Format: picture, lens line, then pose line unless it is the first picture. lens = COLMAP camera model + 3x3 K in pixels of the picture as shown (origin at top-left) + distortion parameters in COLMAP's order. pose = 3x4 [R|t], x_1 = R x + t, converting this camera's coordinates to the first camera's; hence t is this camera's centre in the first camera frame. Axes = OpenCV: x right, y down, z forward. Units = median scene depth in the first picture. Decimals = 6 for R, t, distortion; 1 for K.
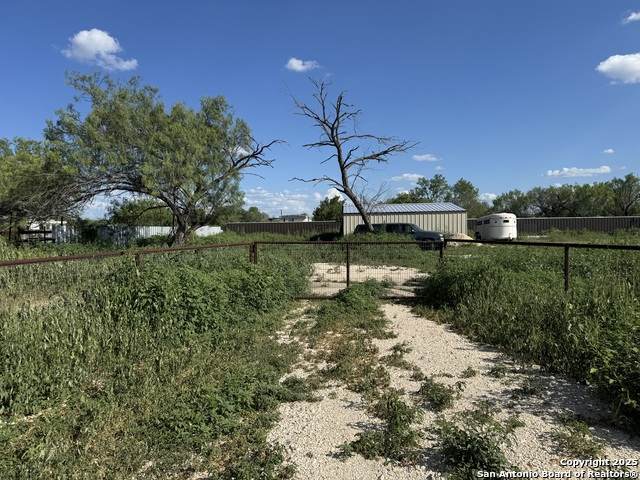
lens RADIAL K [[465.9, 0, 320.0], [0, 465.9, 240.0], [0, 0, 1]] dist [0.003333, 0.004761]
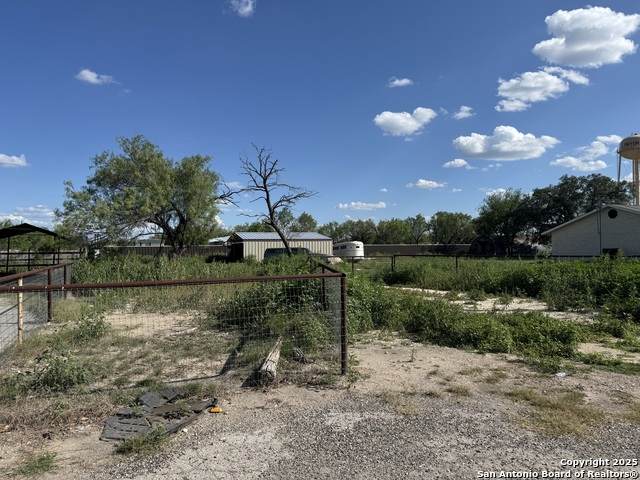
lens RADIAL K [[453.9, 0, 320.0], [0, 453.9, 240.0], [0, 0, 1]] dist [-0.001913, -0.000256]
pose [[0.916319, 0.016052, 0.400128, -0.260709], [0.005787, 0.998561, -0.053312, 0.012198], [-0.400408, 0.051166, 0.914908, -0.219239]]
